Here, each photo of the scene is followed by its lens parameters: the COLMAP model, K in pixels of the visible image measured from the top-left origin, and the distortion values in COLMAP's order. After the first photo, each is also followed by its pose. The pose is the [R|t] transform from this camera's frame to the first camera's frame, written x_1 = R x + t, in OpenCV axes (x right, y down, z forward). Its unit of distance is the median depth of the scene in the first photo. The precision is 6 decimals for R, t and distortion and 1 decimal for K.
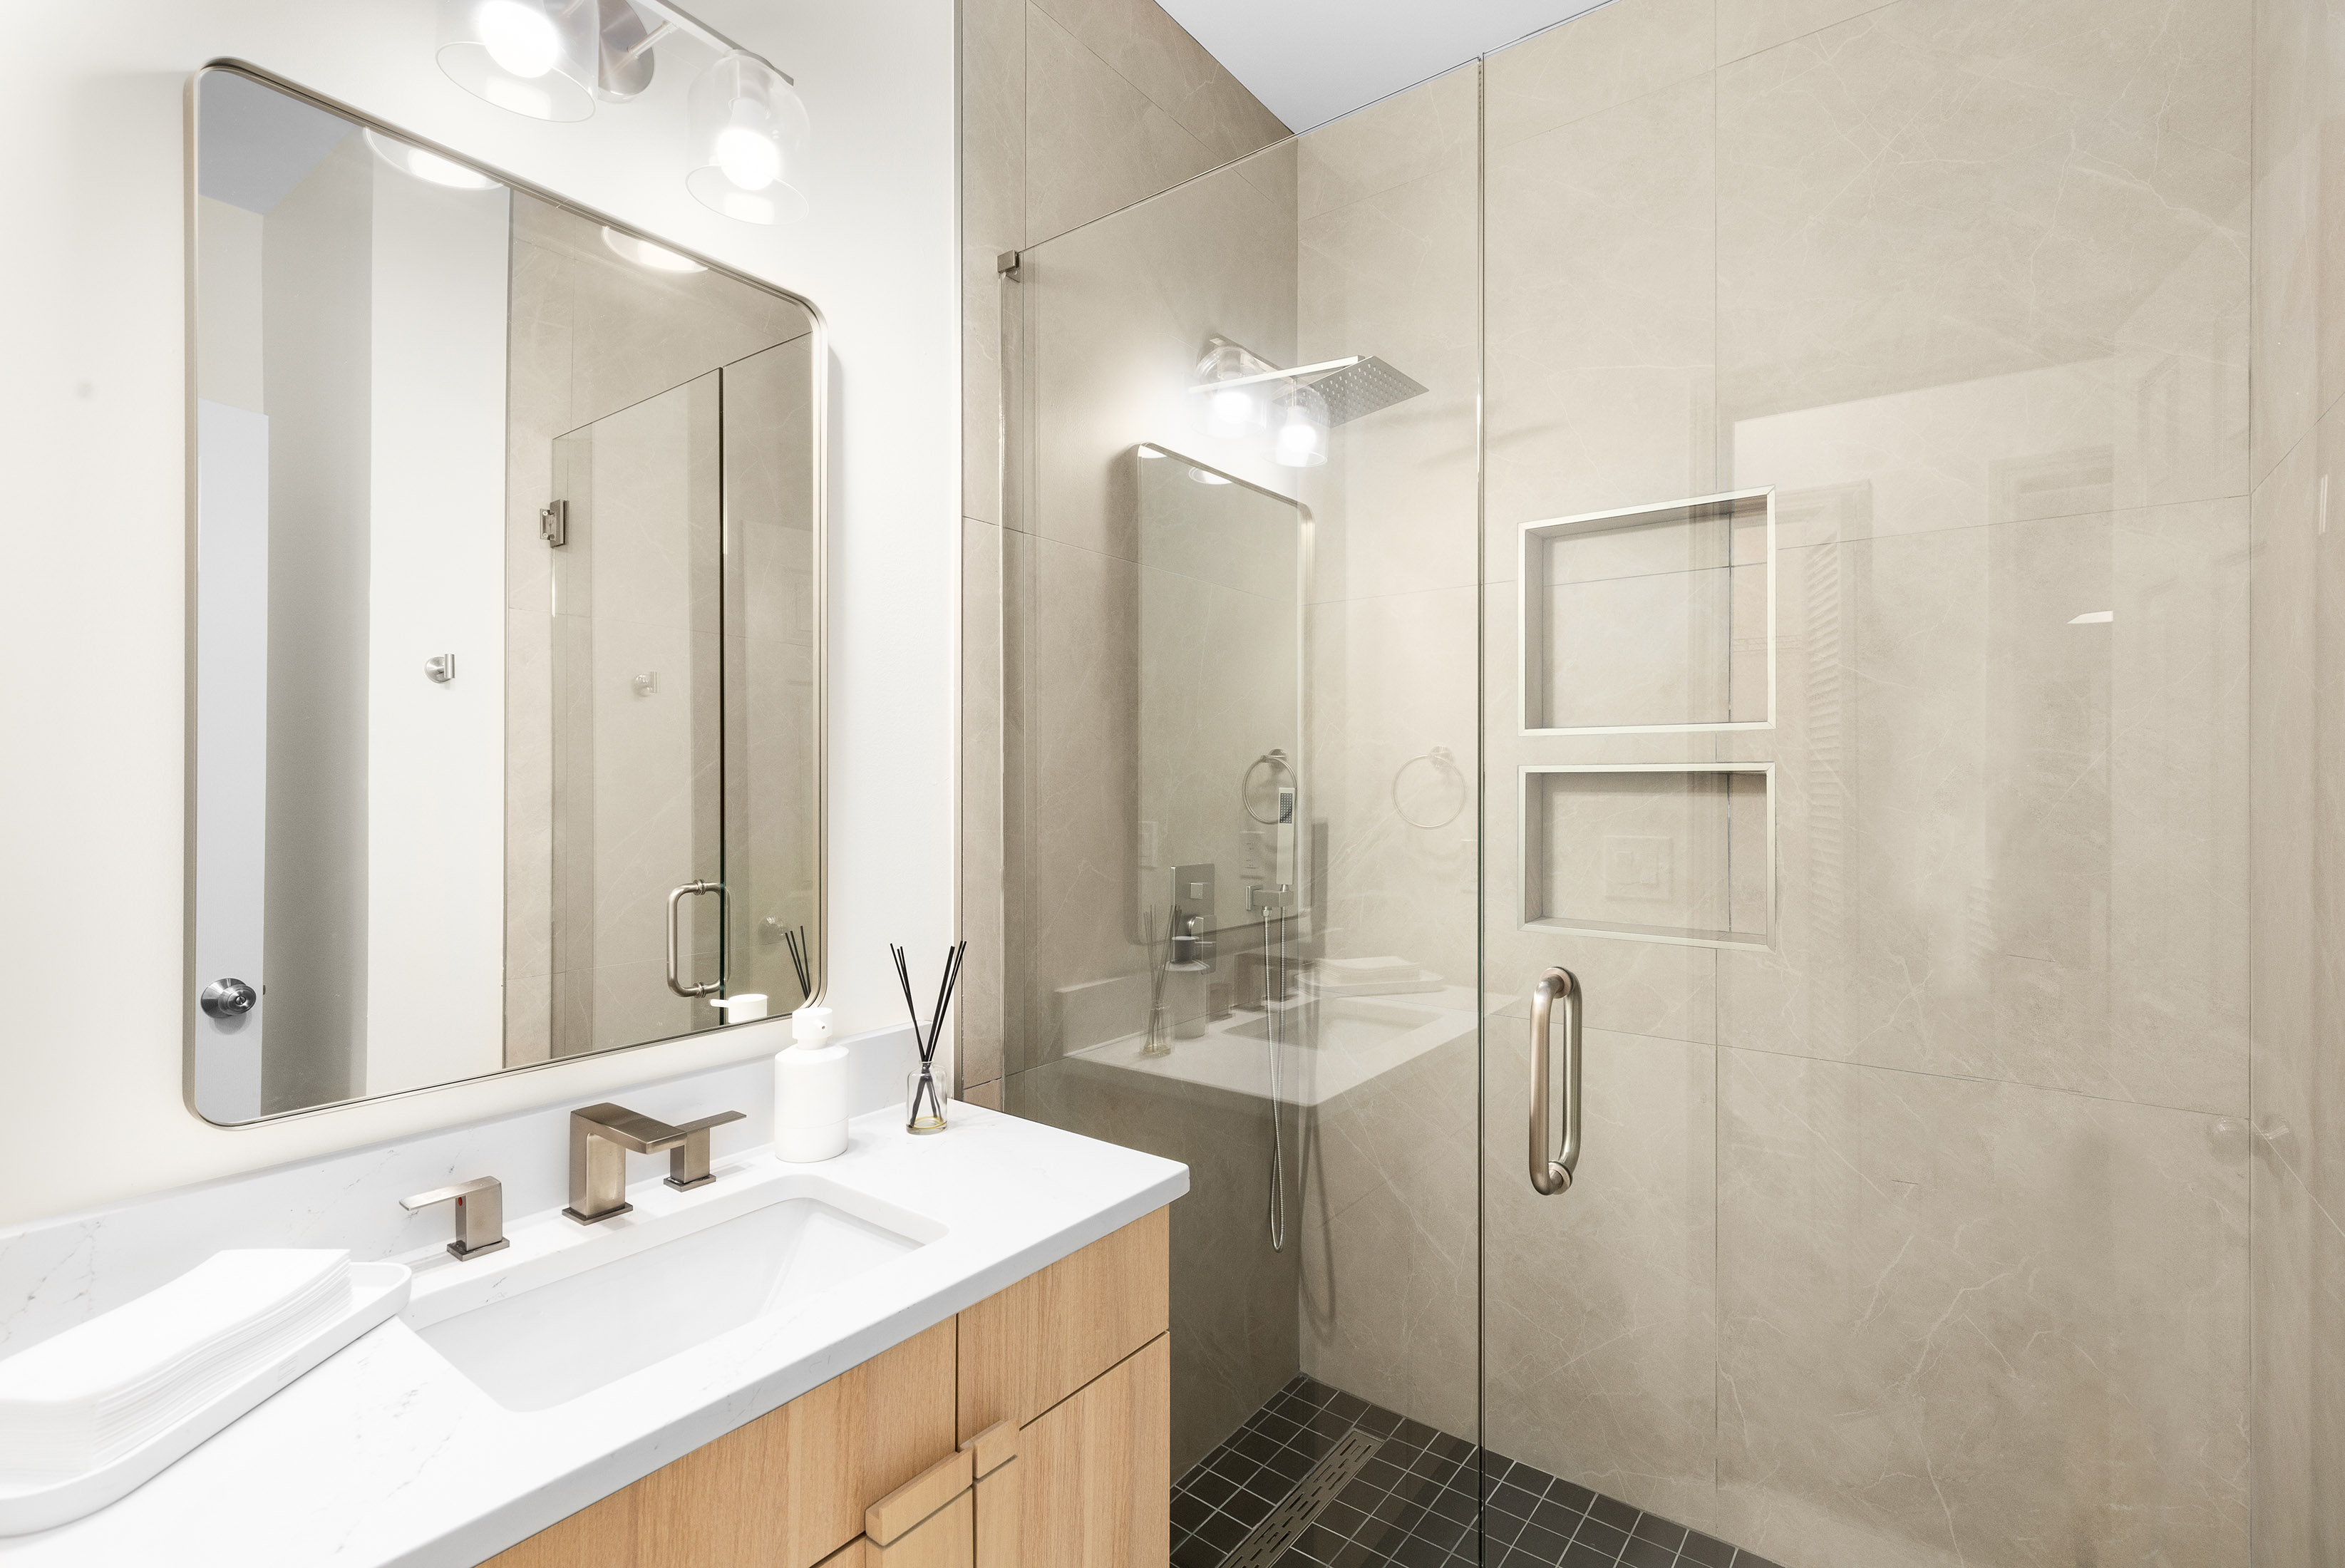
lens RADIAL K [[1061.5, 0, 1171.7], [0, 1061.5, 786.2], [0, 0, 1]] dist [0.010134, -0.003302]
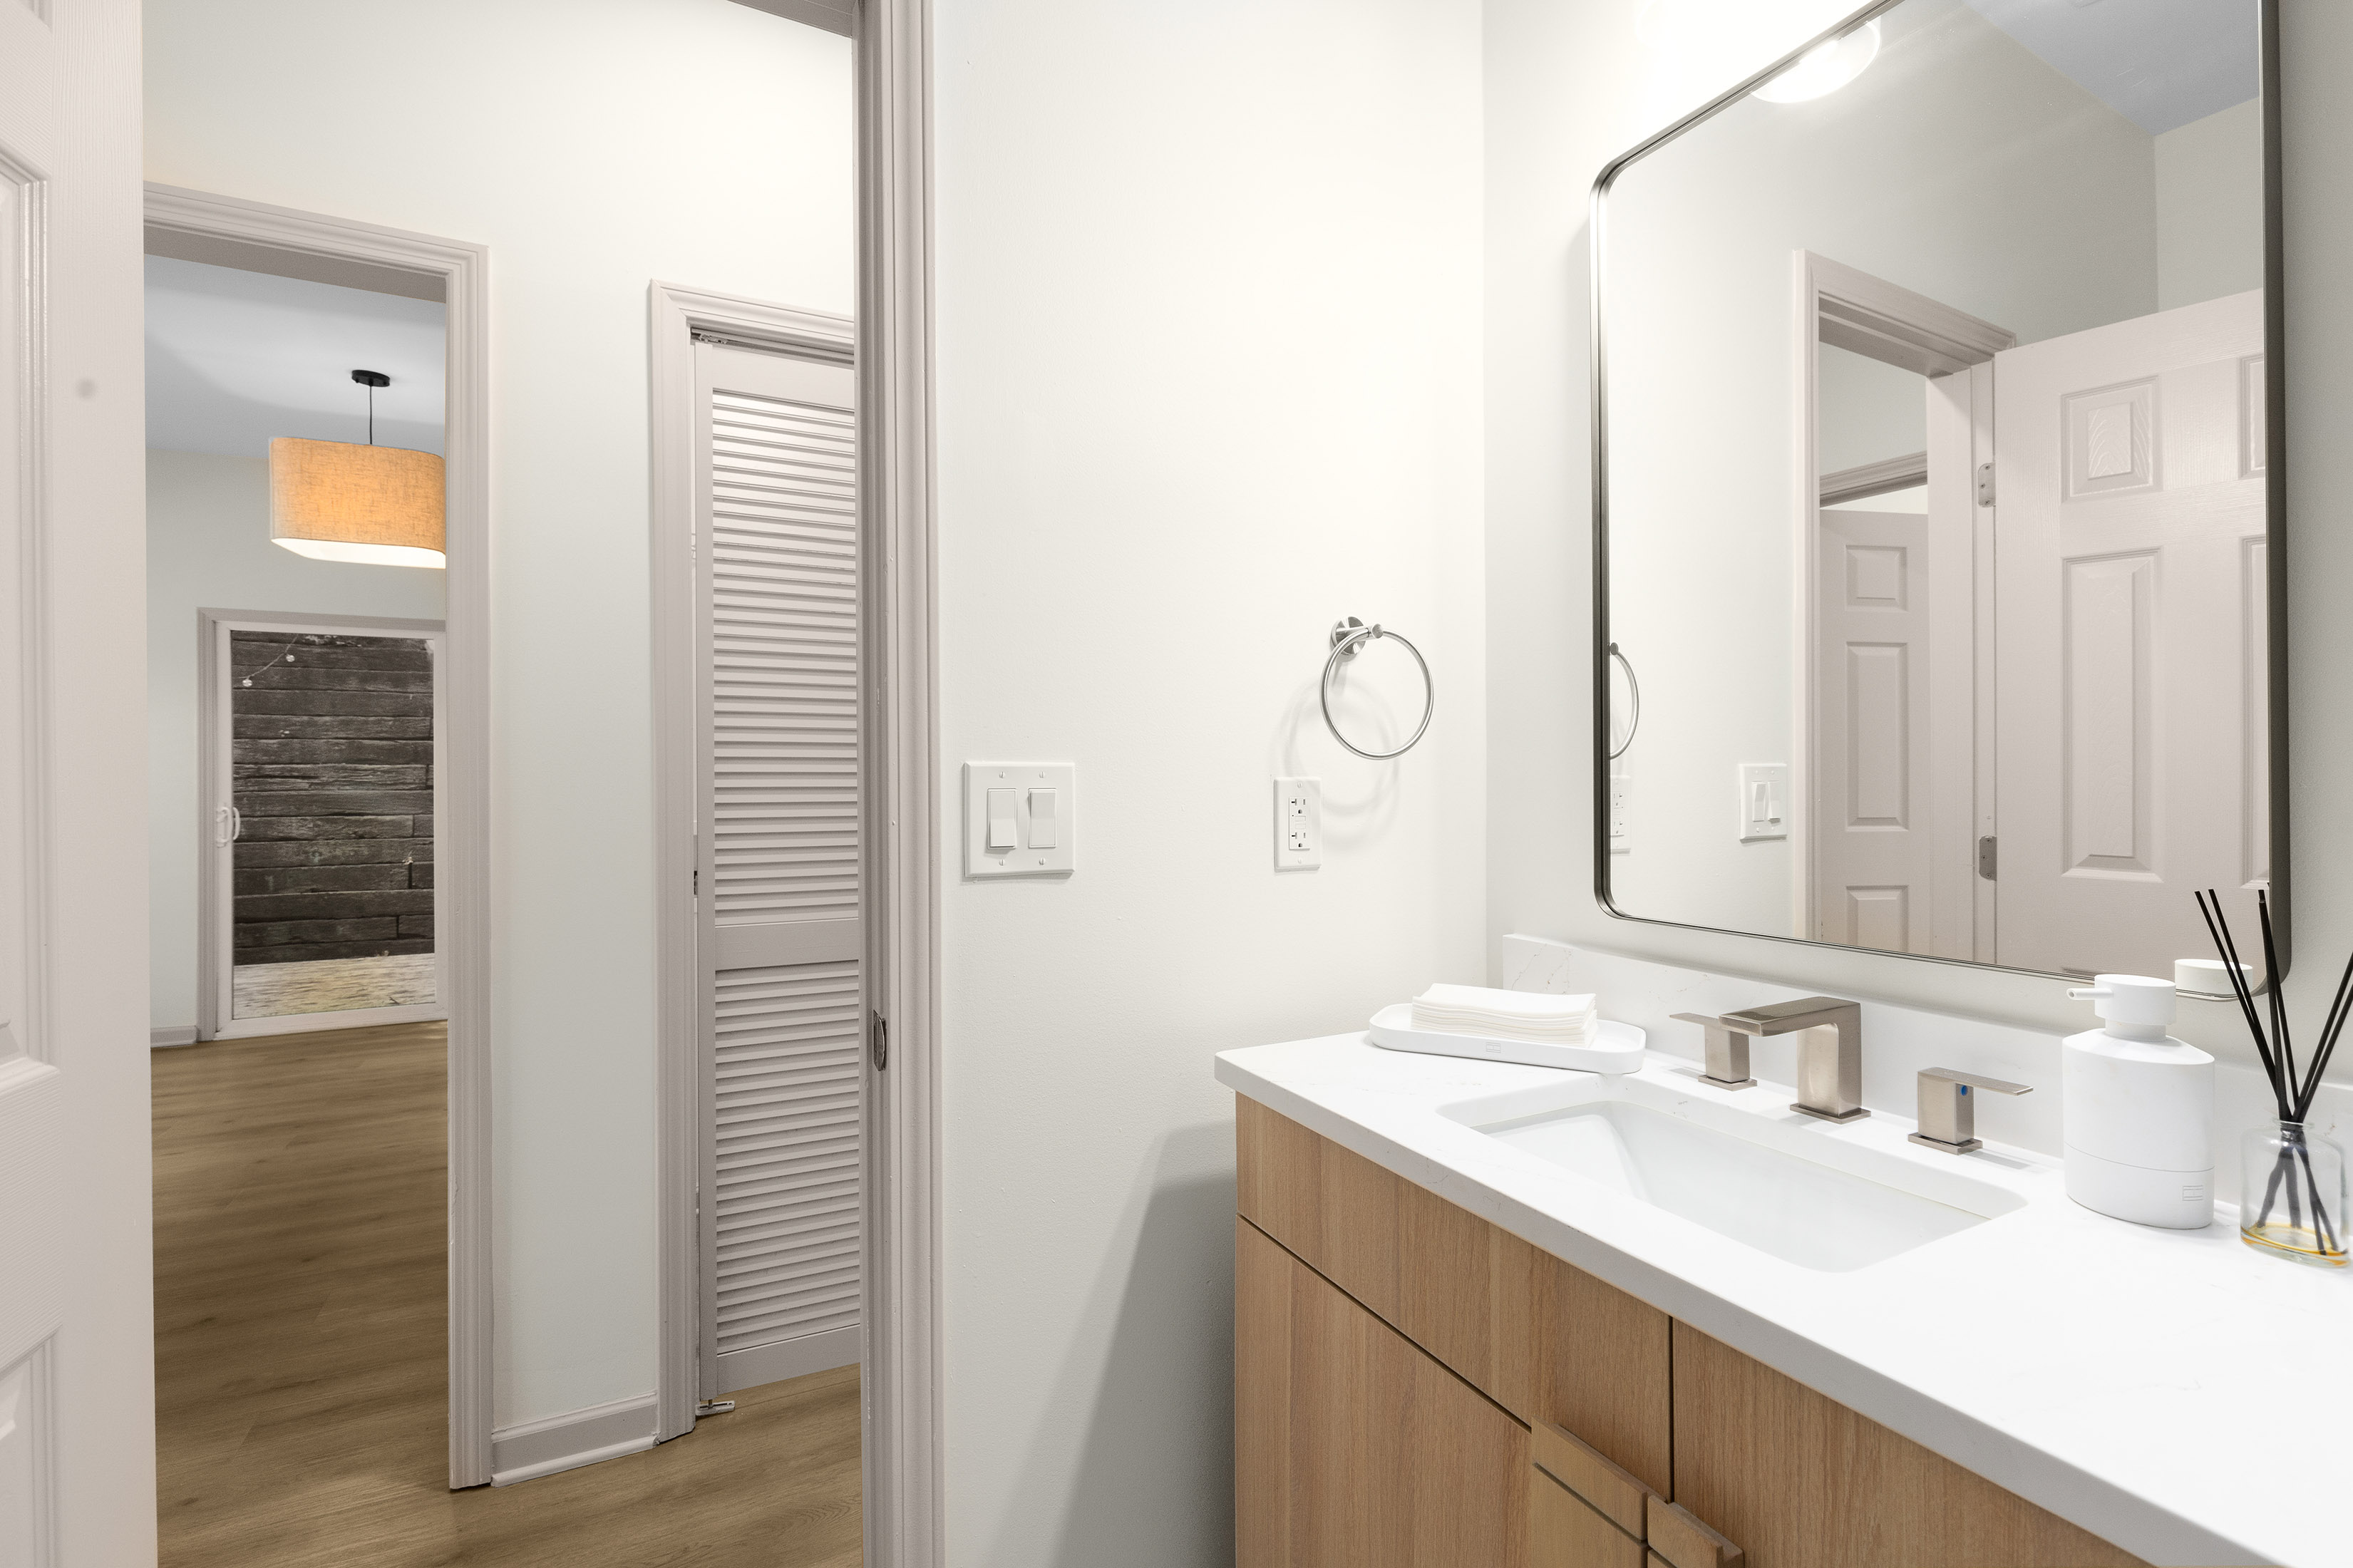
lens RADIAL K [[1065.1, 0, 1177.0], [0, 1065.1, 775.2], [0, 0, 1]] dist [0.010134, -0.003302]
pose [[-0.437532, 0.000513, -0.899203, 0.593989], [0.002809, 0.999996, -0.000796, 0.120179], [0.899199, -0.002874, -0.437531, 0.996165]]
